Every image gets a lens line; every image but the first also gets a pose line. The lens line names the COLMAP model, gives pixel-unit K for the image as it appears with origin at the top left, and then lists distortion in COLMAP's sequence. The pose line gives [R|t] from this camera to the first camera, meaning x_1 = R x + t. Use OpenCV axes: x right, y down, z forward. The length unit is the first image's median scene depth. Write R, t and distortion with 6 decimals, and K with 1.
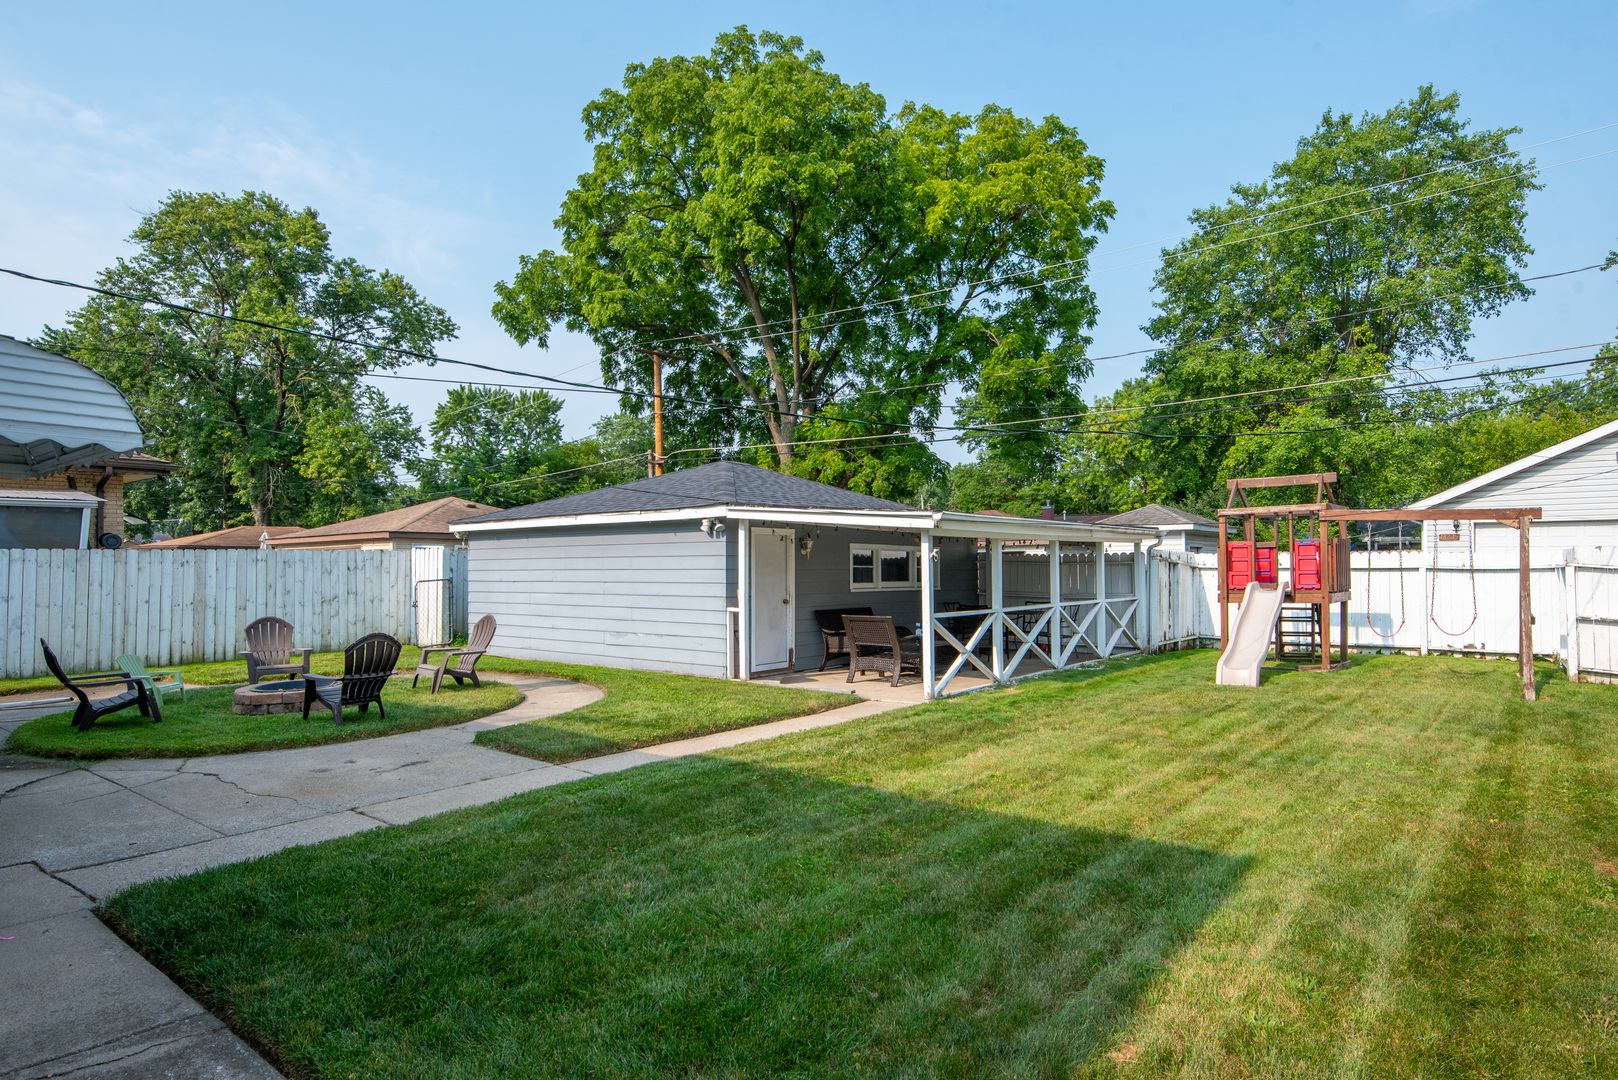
lens RADIAL K [[917.6, 0, 816.4], [0, 917.6, 557.8], [0, 0, 1]] dist [0.027271, -0.016489]
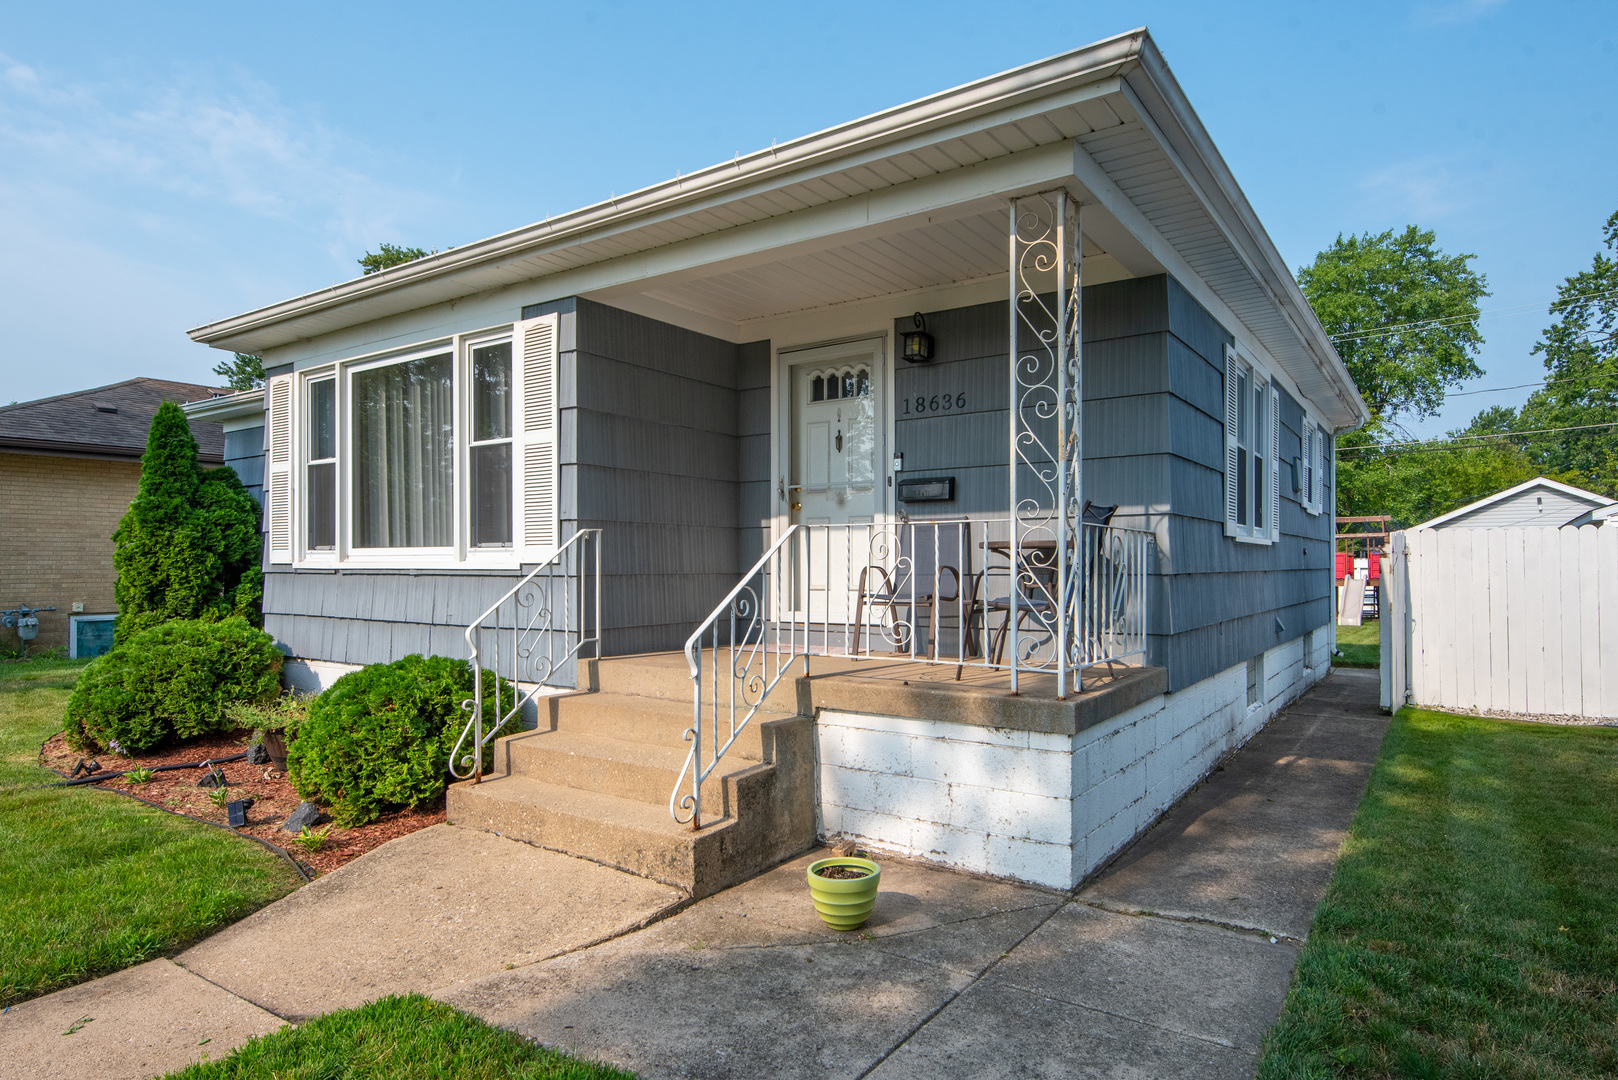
lens RADIAL K [[917.6, 0, 816.4], [0, 917.6, 557.8], [0, 0, 1]] dist [0.027271, -0.016489]
pose [[0.998768, 0.006509, 0.049204, -0.276632], [-0.006378, 0.999976, -0.002815, 0.002911], [-0.049221, 0.002497, 0.998785, -0.318287]]
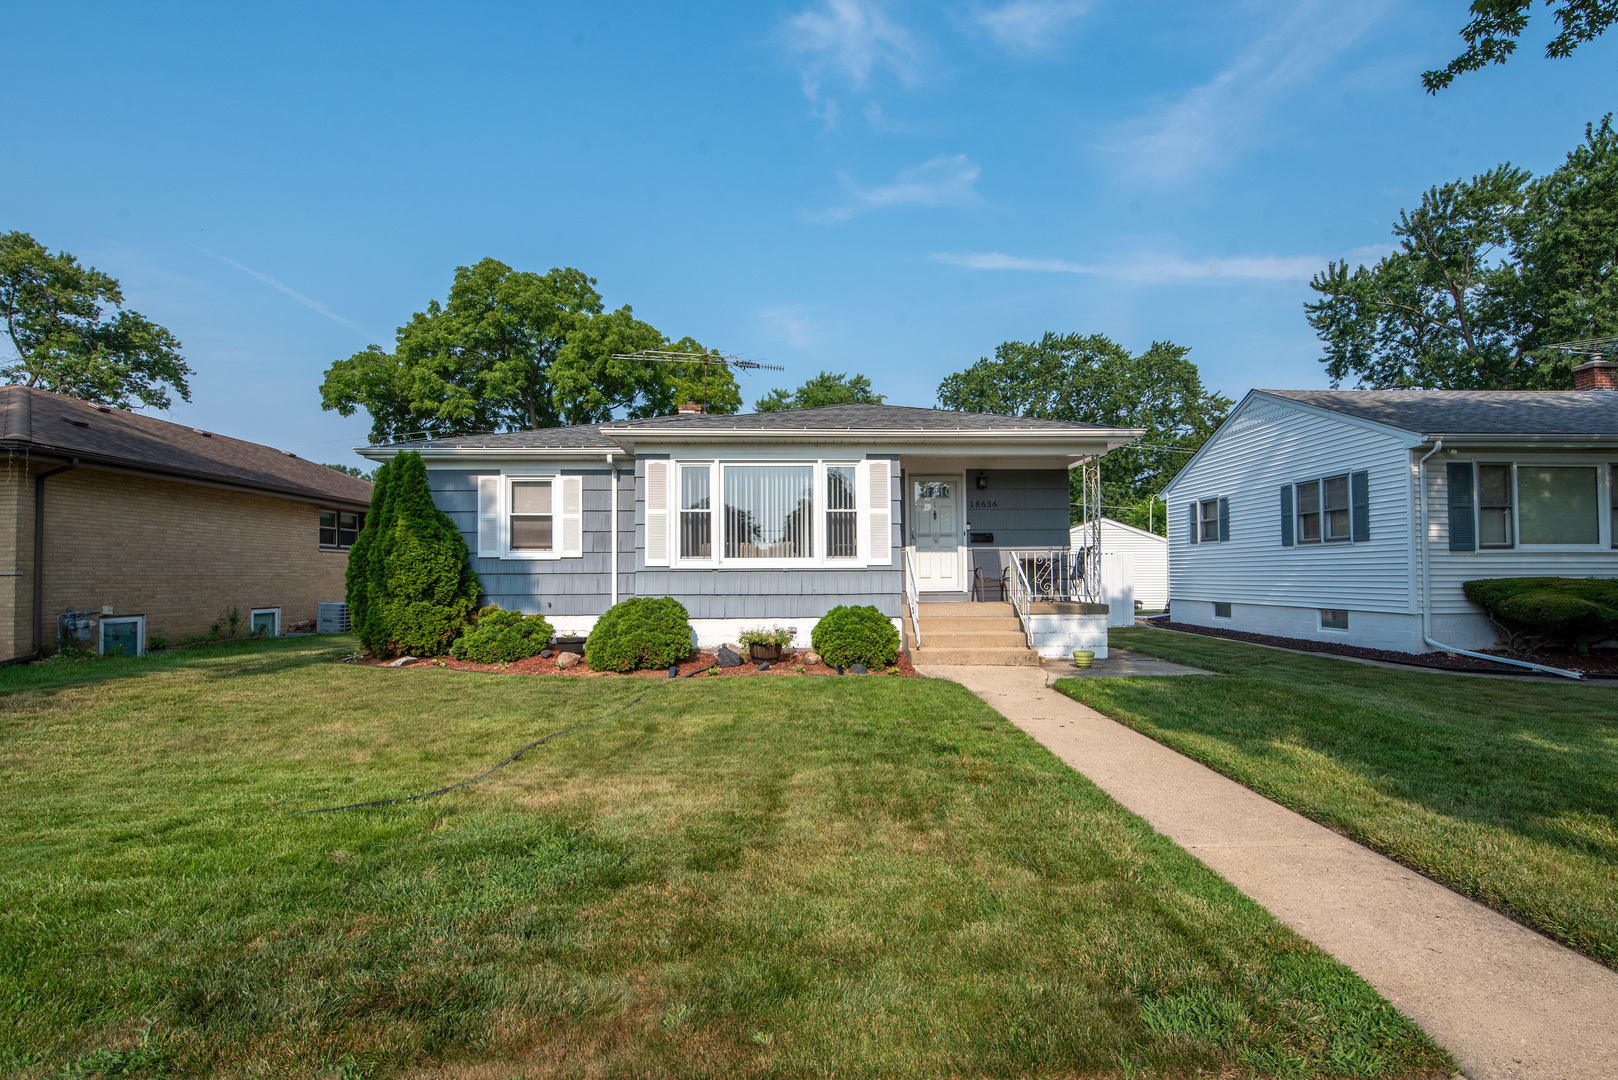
lens RADIAL K [[762.0, 0, 813.8], [0, 762.0, 559.7], [0, 0, 1]] dist [-0.000648, -0.008473]
pose [[0.780712, 0.017182, 0.624655, -0.575881], [-0.002630, 0.999703, -0.024212, 0.010143], [-0.624886, 0.017260, 0.780525, -0.391826]]
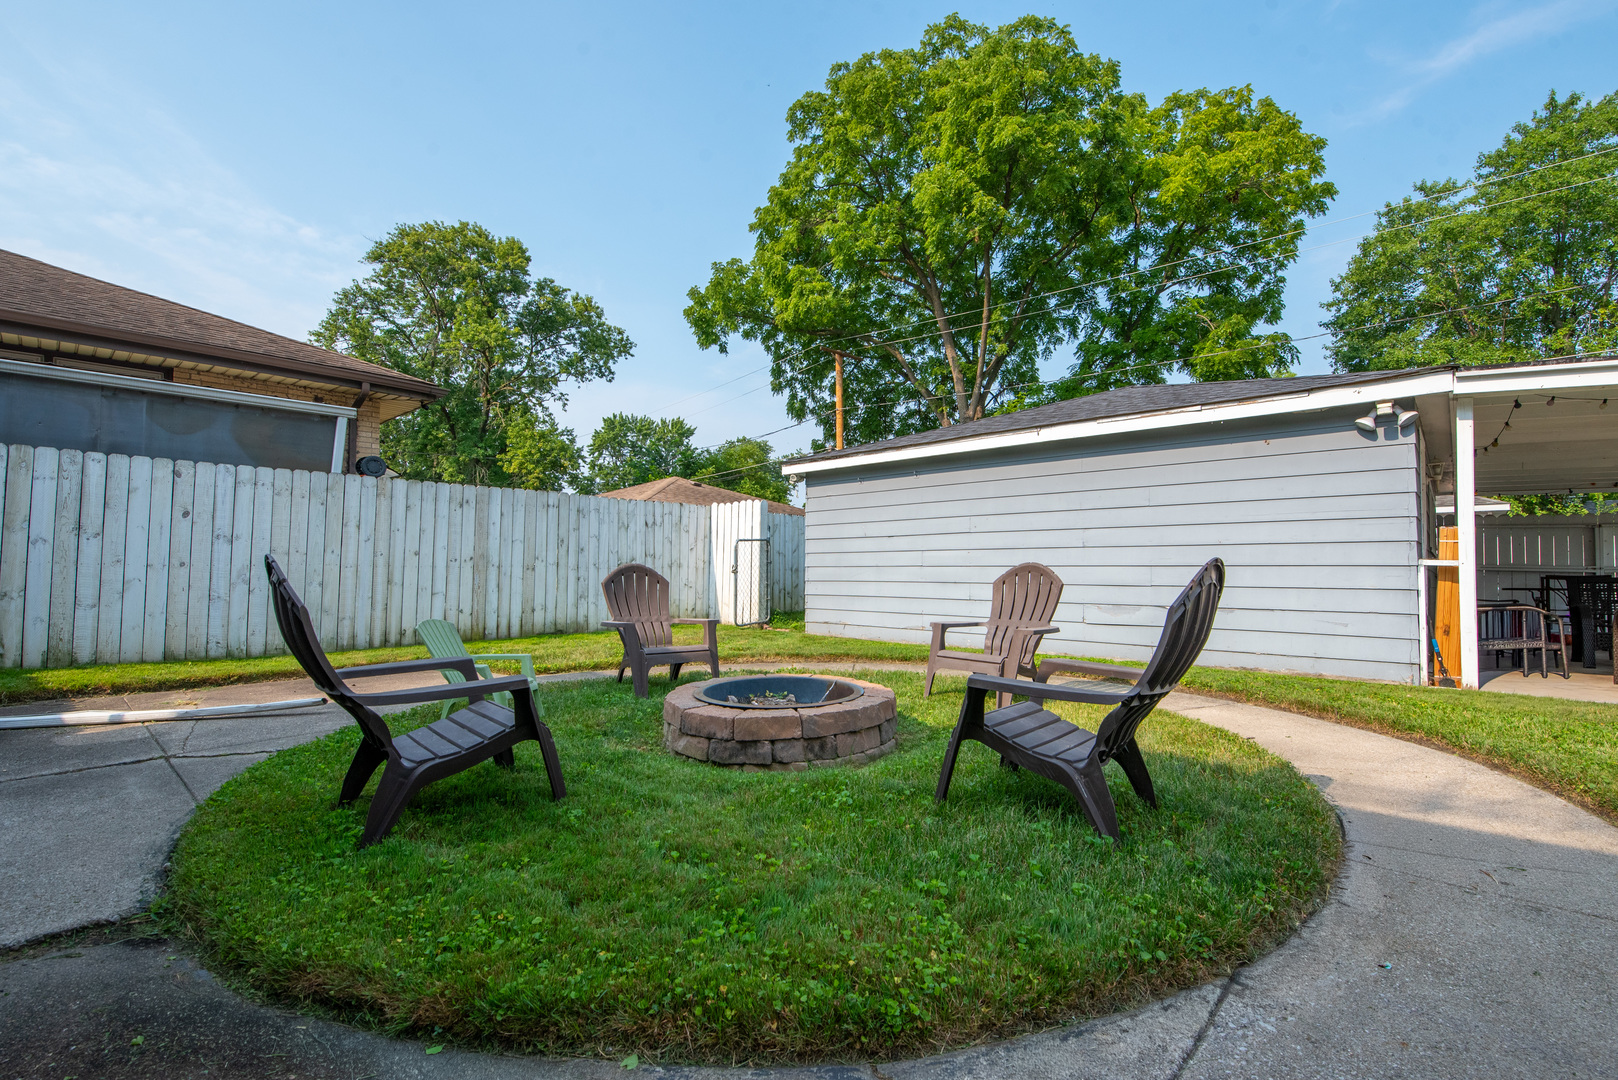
lens RADIAL K [[729.9, 0, 813.0], [0, 729.9, 556.8], [0, 0, 1]] dist [0.002061, -0.009841]
pose [[0.997662, 0.010640, -0.067511, -0.162975], [-0.011581, 0.999841, -0.013557, 0.023392], [0.067356, 0.014308, 0.997626, 0.197033]]
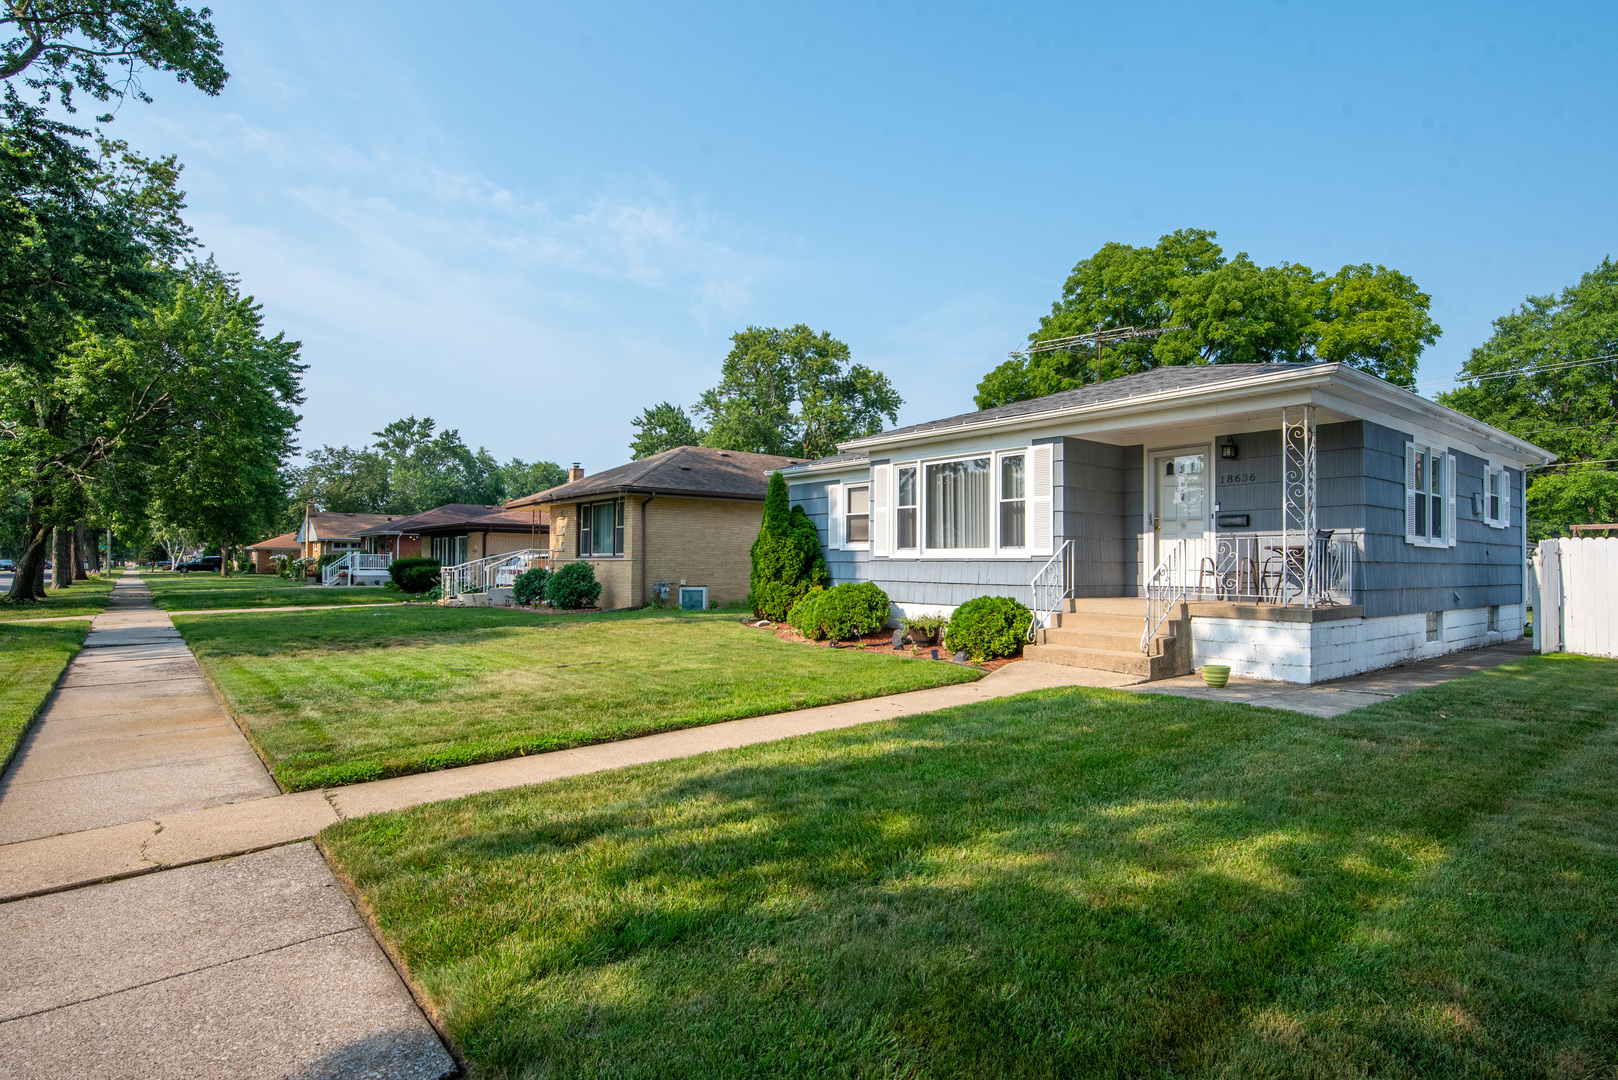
lens RADIAL K [[821.3, 0, 821.2], [0, 821.3, 552.5], [0, 0, 1]] dist [0.013213, -0.013425]
pose [[0.973421, 0.010127, -0.228798, -0.336301], [-0.012405, 0.999887, -0.008520, 0.006916], [0.228686, 0.011132, 0.973437, -0.514097]]
